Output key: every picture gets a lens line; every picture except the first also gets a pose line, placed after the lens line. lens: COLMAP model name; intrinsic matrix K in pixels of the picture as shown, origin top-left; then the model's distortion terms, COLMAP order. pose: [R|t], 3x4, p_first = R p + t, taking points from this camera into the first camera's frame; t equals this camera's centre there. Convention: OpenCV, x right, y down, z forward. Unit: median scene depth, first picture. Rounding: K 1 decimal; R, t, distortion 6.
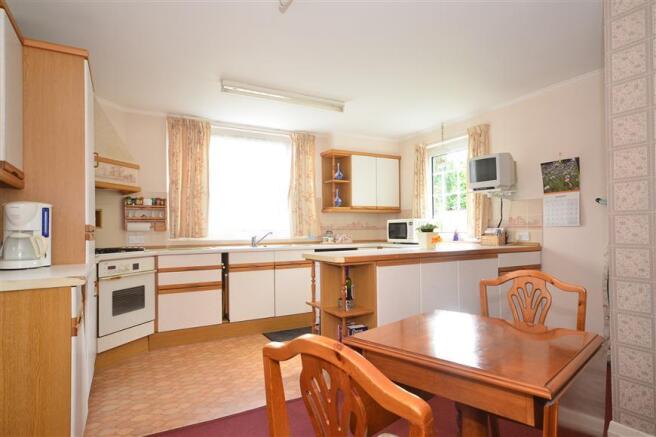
lens RADIAL K [[377.9, 0, 330.3], [0, 377.9, 223.7], [0, 0, 1]] dist [-0.005360, 0.000410]
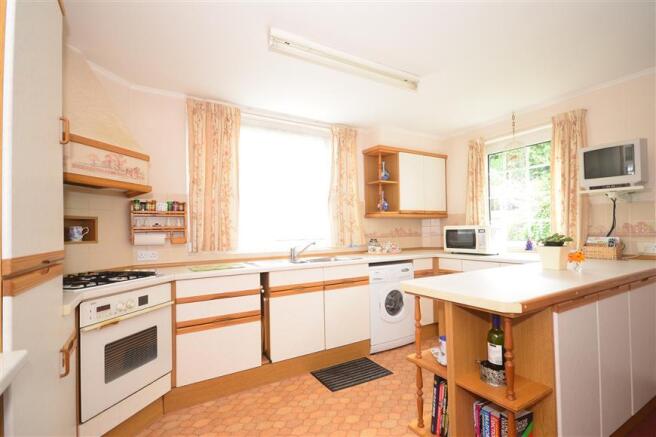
lens RADIAL K [[311.2, 0, 329.2], [0, 311.2, 223.0], [0, 0, 1]] dist [-0.000736, -0.001690]
pose [[0.999448, -0.007574, 0.032333, -0.157980], [0.007782, 0.999950, -0.006327, -0.017050], [-0.032284, 0.006575, 0.999457, 0.342494]]
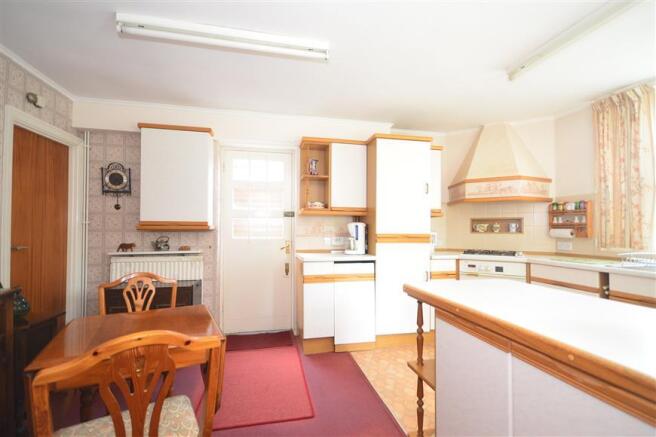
lens RADIAL K [[311.2, 0, 332.0], [0, 311.2, 222.0], [0, 0, 1]] dist [-0.000736, -0.001690]
pose [[-0.295531, -0.013359, -0.955240, 0.415368], [0.016669, 0.999678, -0.019137, -0.014141], [0.955188, -0.021578, -0.295213, 0.648020]]
